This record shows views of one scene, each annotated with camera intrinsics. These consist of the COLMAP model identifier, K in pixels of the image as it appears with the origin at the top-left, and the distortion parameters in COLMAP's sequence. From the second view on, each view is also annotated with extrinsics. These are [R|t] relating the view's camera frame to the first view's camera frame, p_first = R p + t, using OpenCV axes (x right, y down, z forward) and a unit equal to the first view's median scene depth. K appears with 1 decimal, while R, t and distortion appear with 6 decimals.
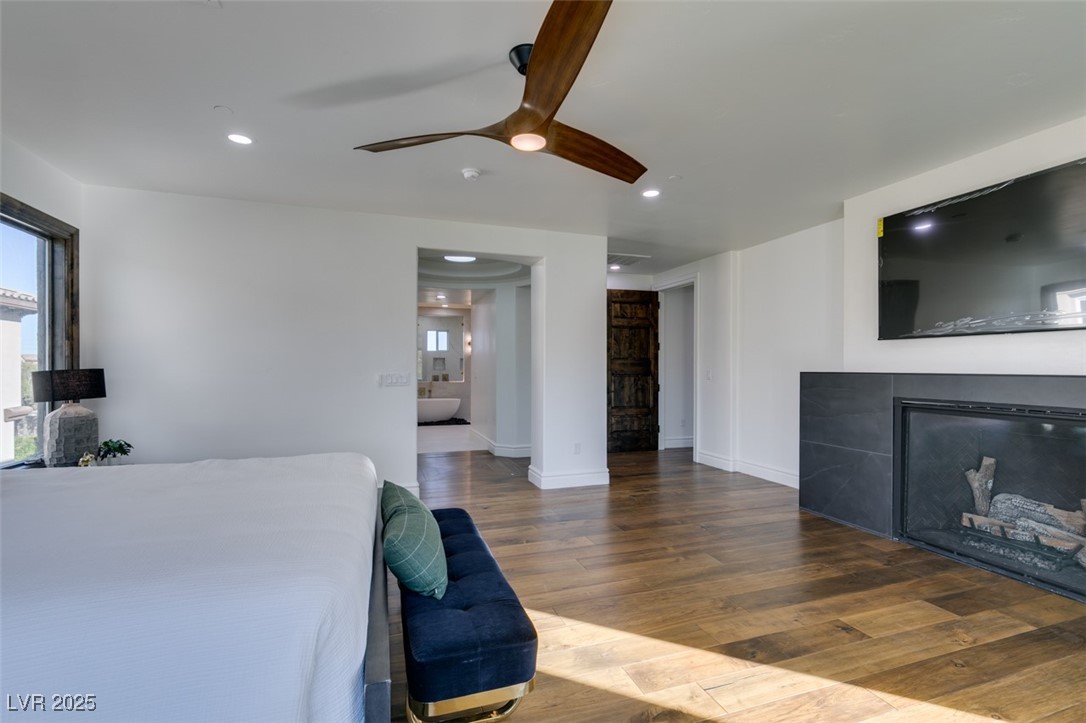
lens RADIAL K [[484.6, 0, 544.5], [0, 484.6, 365.7], [0, 0, 1]] dist [-0.002193, 0.001035]
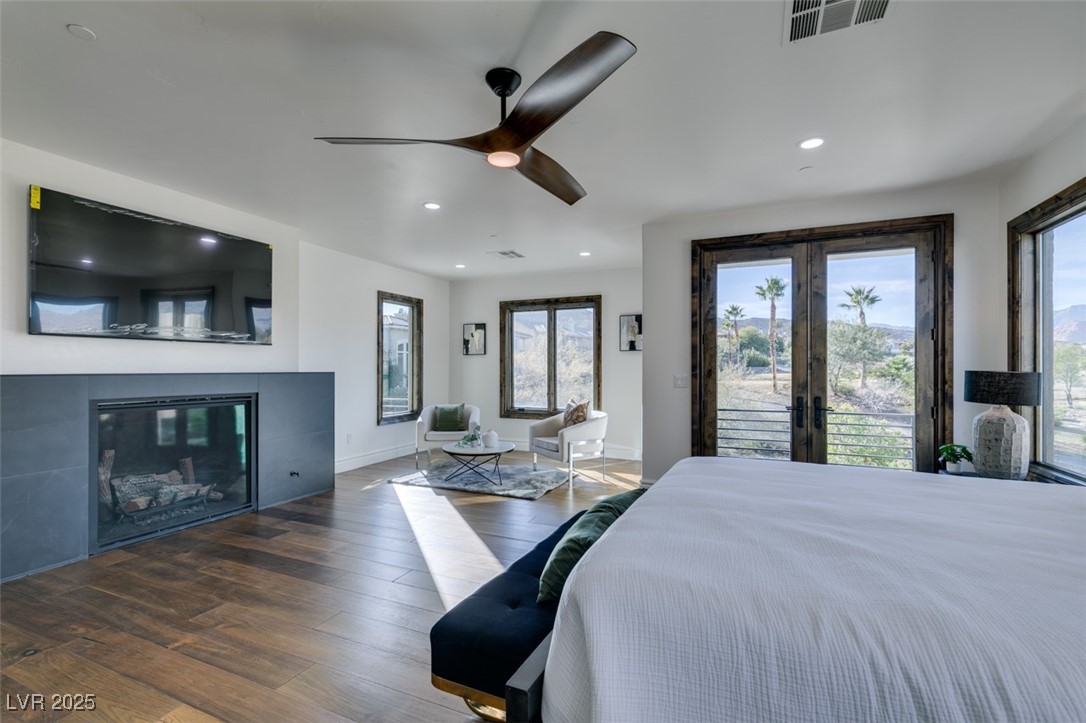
lens RADIAL K [[484.6, 0, 546.8], [0, 484.6, 365.6], [0, 0, 1]] dist [-0.002193, 0.001035]
pose [[-0.735574, -0.000885, 0.677443, -0.598542], [-0.004727, 0.999982, -0.003826, -0.002342], [-0.677427, -0.006016, -0.735565, 1.231502]]
